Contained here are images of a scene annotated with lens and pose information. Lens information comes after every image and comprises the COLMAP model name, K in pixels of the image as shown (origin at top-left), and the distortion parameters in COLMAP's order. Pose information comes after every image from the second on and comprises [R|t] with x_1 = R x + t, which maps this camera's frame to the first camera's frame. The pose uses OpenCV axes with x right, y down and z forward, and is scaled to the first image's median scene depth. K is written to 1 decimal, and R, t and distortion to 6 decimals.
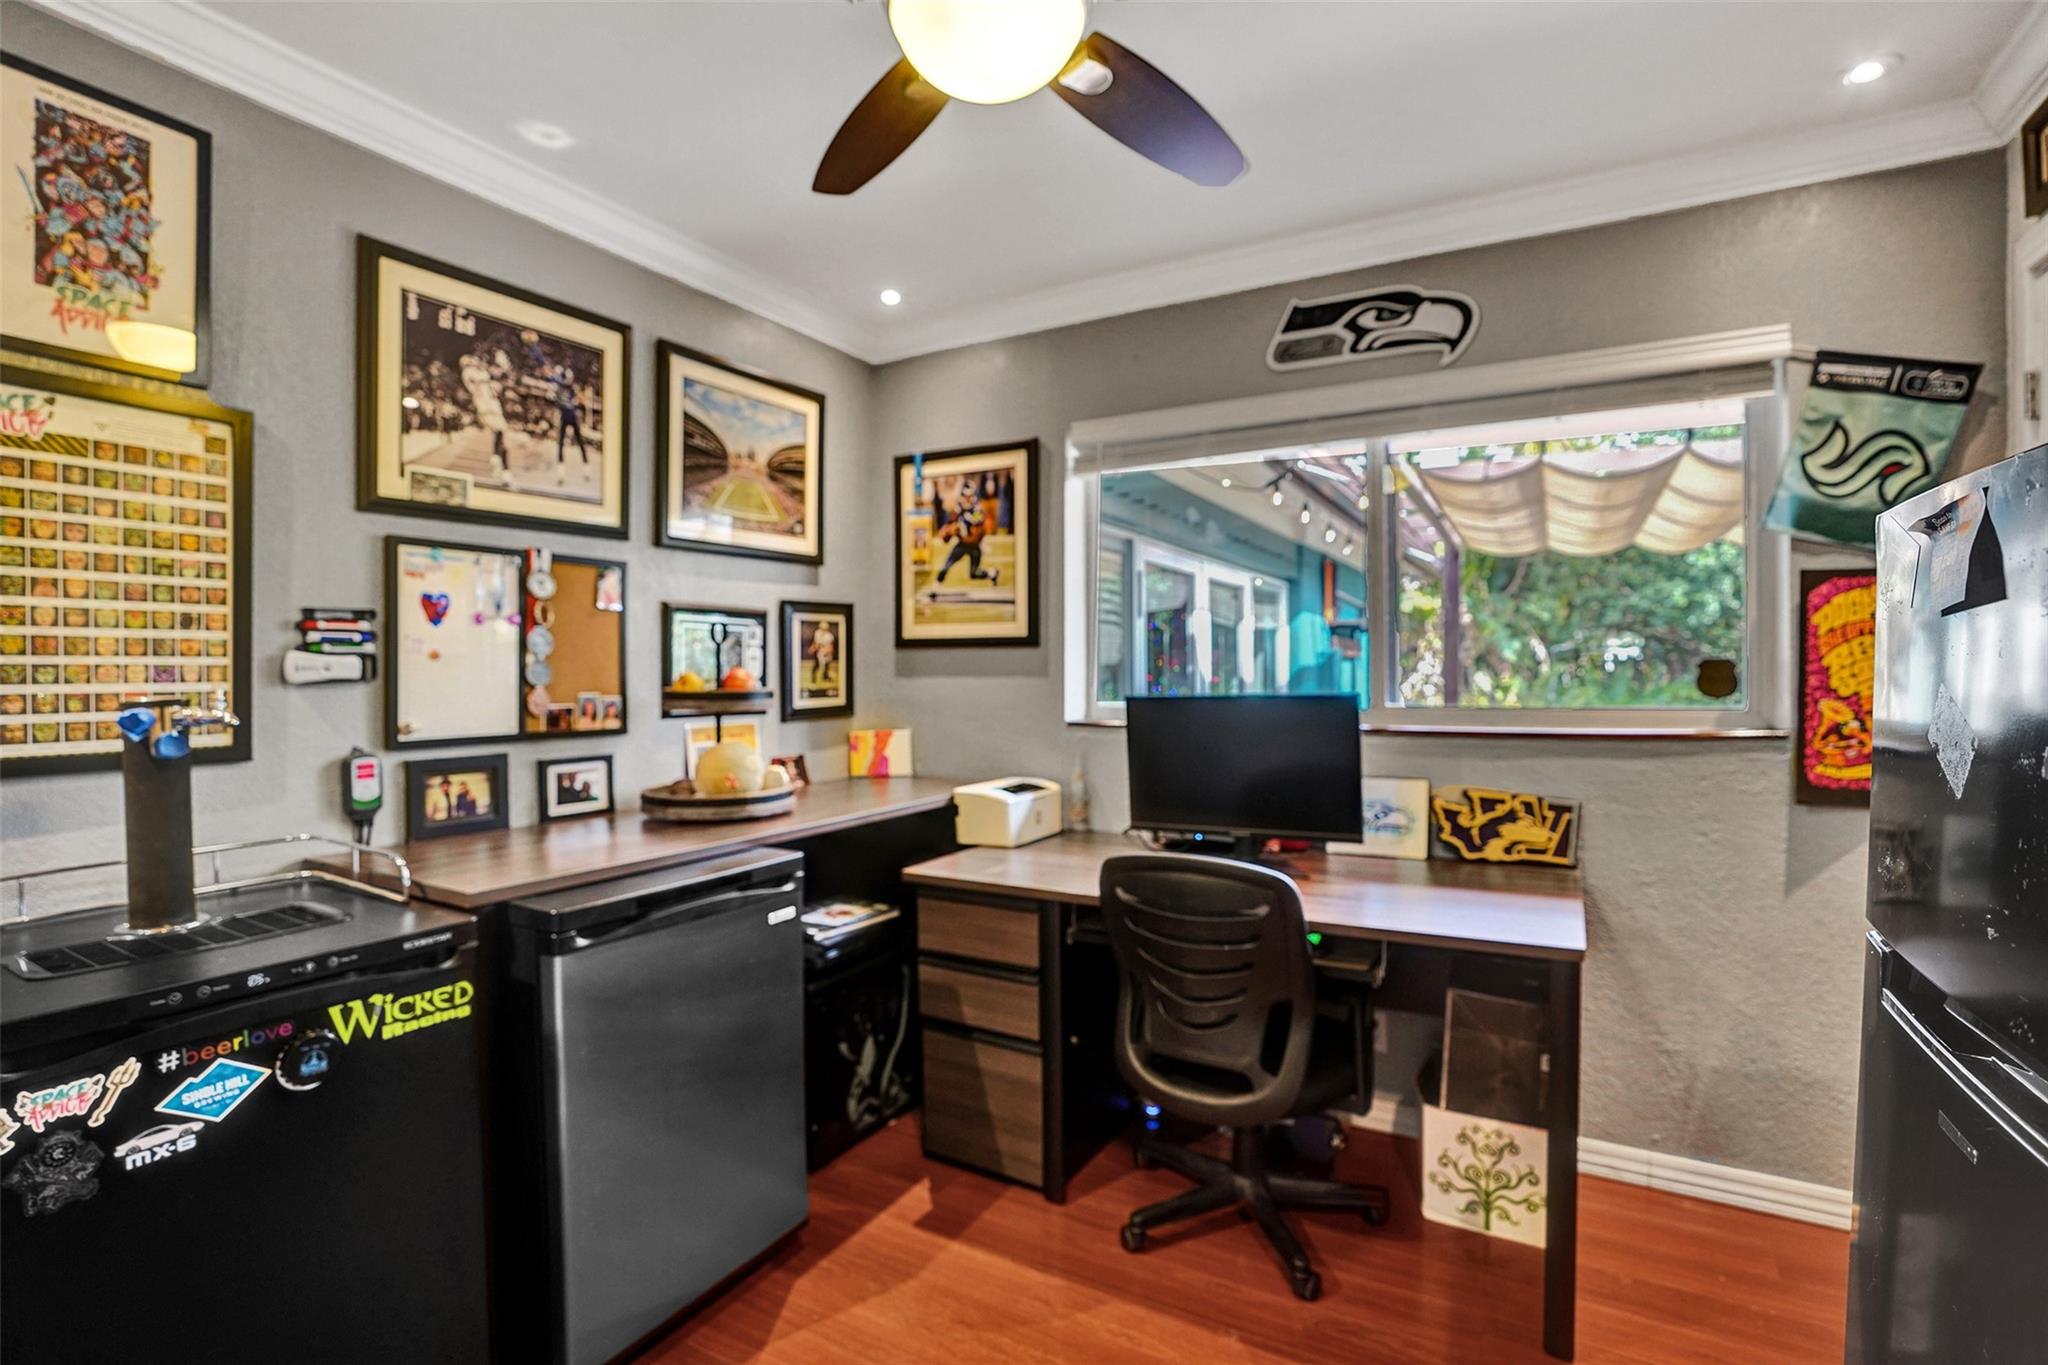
lens RADIAL K [[935.0, 0, 1022.4], [0, 935.0, 658.0], [0, 0, 1]] dist [-0.064922, 0.026987]
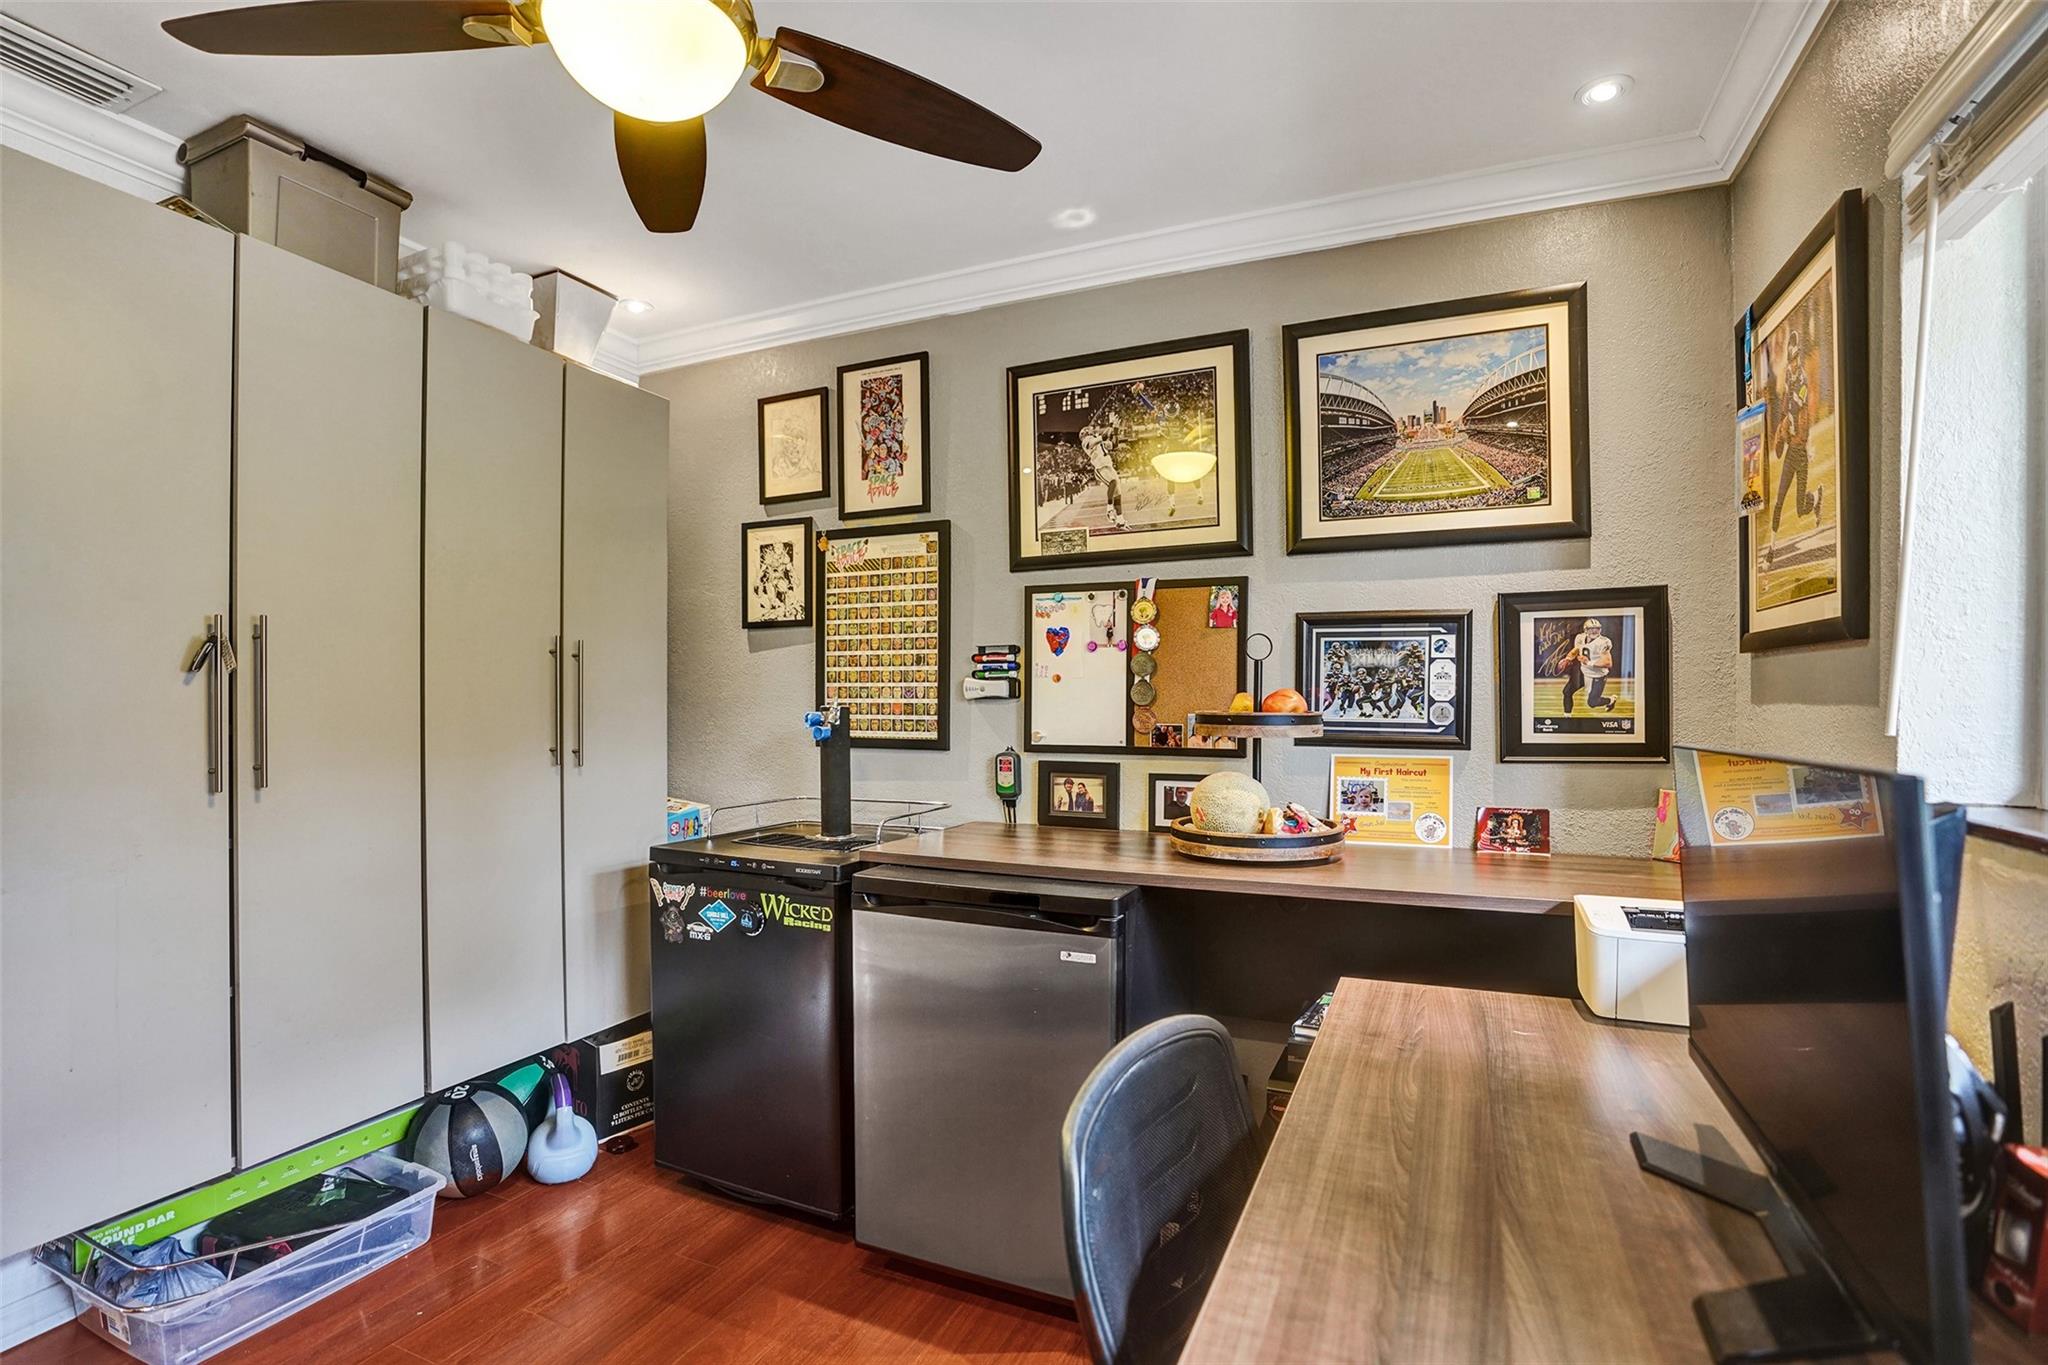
lens RADIAL K [[956.0, 0, 1026.1], [0, 956.0, 692.3], [0, 0, 1]] dist [-0.069514, 0.029457]
pose [[0.118214, 0.001542, -0.992987, 0.664056], [0.012366, 0.999919, 0.003025, 0.011957], [0.992911, -0.012636, 0.118186, 0.832613]]
